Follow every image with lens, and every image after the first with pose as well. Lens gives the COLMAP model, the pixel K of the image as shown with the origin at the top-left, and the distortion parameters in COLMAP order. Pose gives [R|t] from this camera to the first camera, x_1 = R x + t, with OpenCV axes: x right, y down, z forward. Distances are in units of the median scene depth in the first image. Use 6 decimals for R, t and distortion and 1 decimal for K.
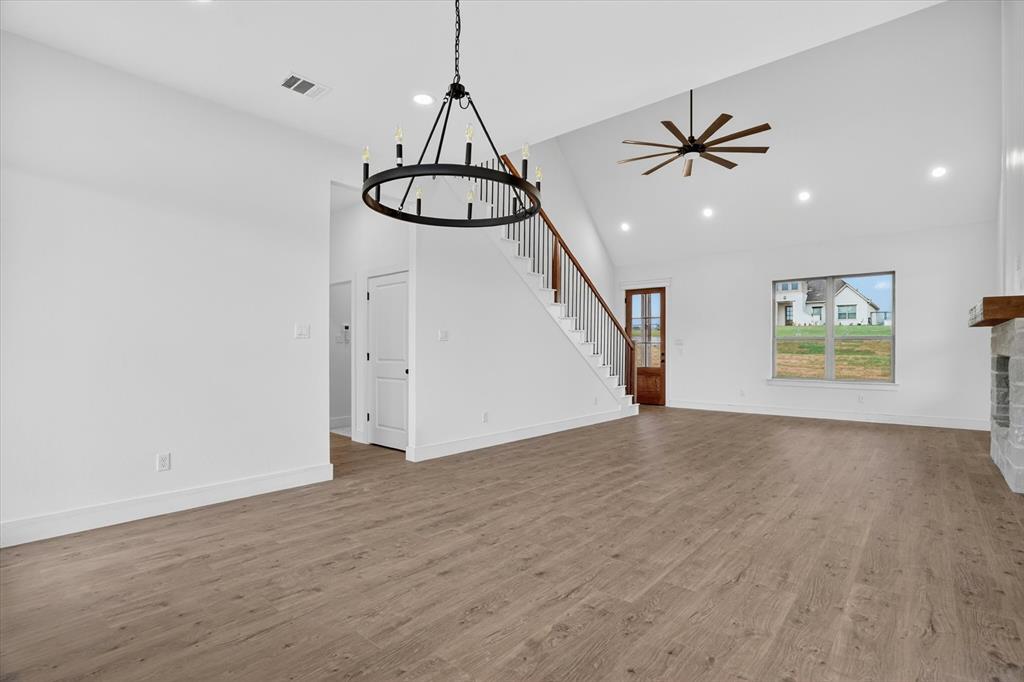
lens RADIAL K [[484.5, 0, 508.2], [0, 484.5, 344.9], [0, 0, 1]] dist [-0.042488, 0.007218]
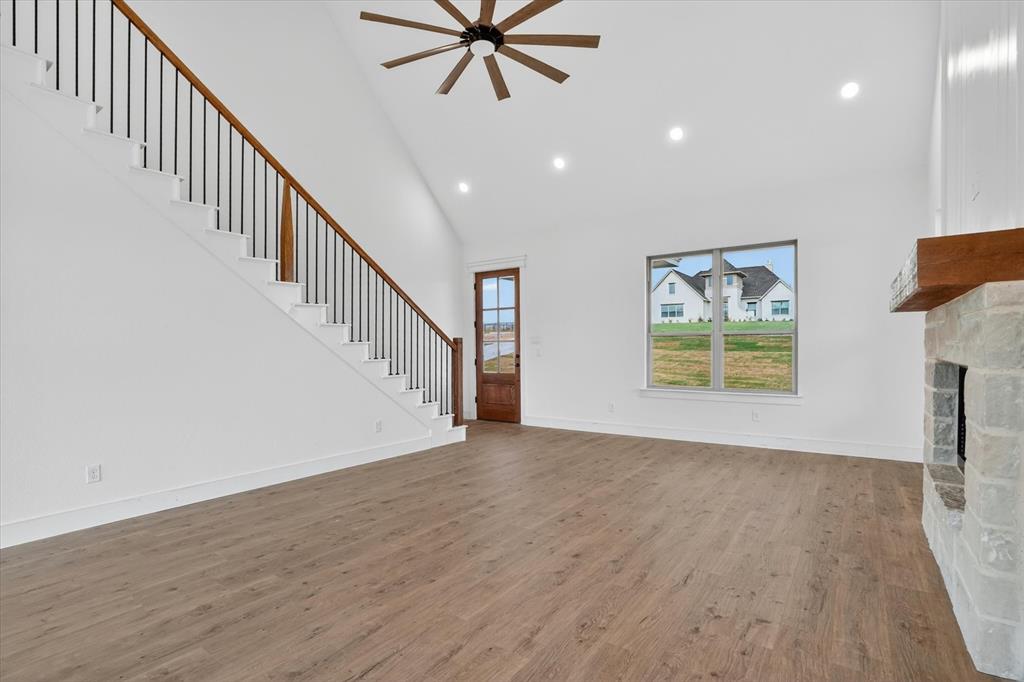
lens RADIAL K [[484.5, 0, 513.6], [0, 484.5, 350.8], [0, 0, 1]] dist [-0.042488, 0.007218]
pose [[0.994900, -0.011205, 0.100239, 0.319090], [0.009569, 0.999813, 0.016783, -0.002558], [-0.100408, -0.015739, 0.994822, 0.320866]]
